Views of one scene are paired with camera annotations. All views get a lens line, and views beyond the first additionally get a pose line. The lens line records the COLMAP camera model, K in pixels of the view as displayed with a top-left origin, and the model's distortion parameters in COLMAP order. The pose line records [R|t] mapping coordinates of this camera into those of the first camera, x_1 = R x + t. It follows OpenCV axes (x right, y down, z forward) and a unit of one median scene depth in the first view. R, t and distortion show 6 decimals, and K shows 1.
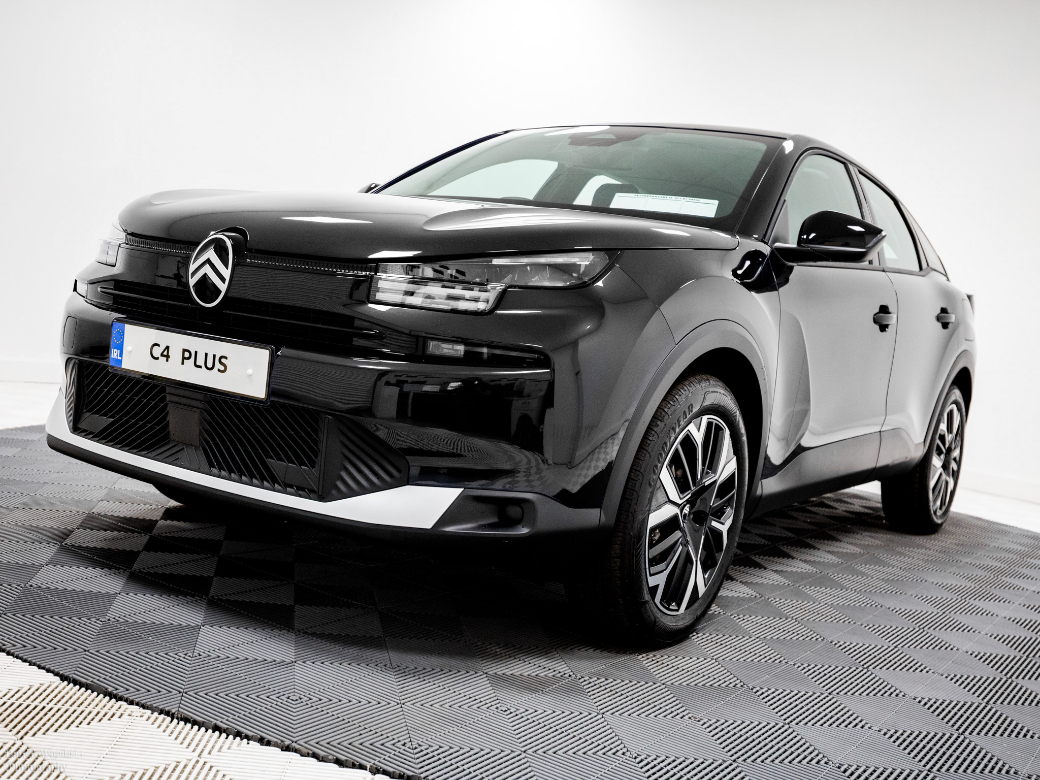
lens RADIAL K [[1152.3, 0, 521.0], [0, 1152.3, 393.1], [0, 0, 1]] dist [0.024598, 0.000000]
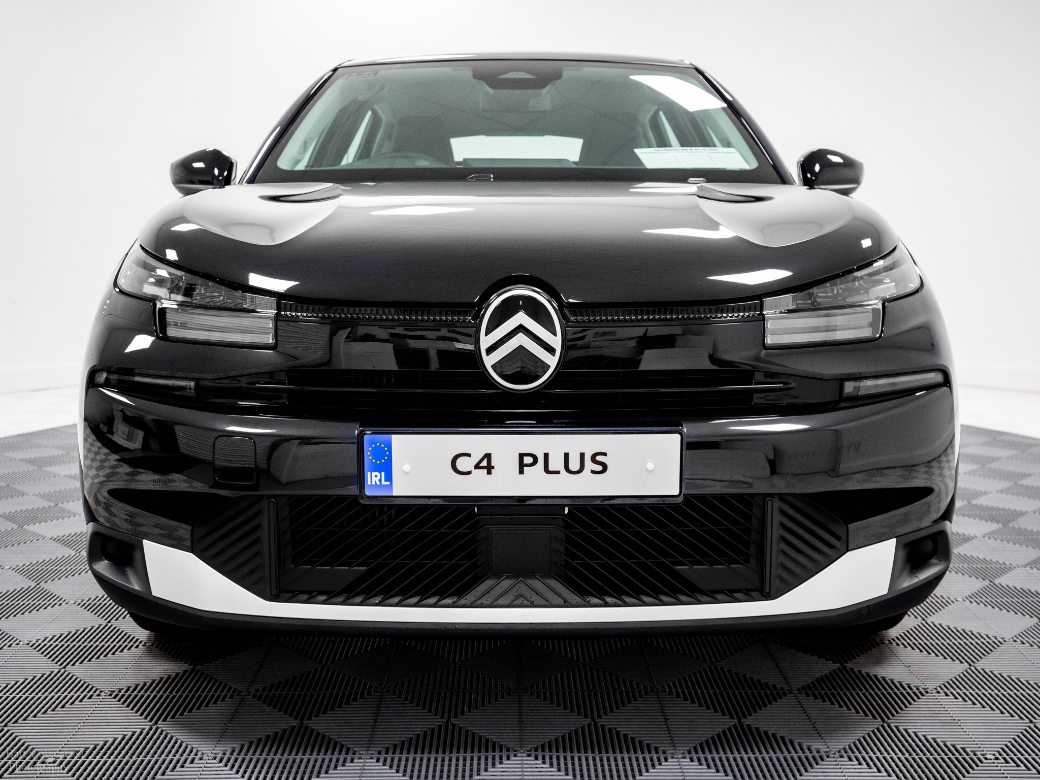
lens RADIAL K [[1152.3, 0, 520.8], [0, 1152.3, 386.6], [0, 0, 1]] dist [0.024598, 0.000000]
pose [[0.815653, -0.209668, 0.539211, -0.679573], [0.146755, 0.976518, 0.157718, -0.195649], [-0.559618, -0.049511, 0.827270, 0.396522]]
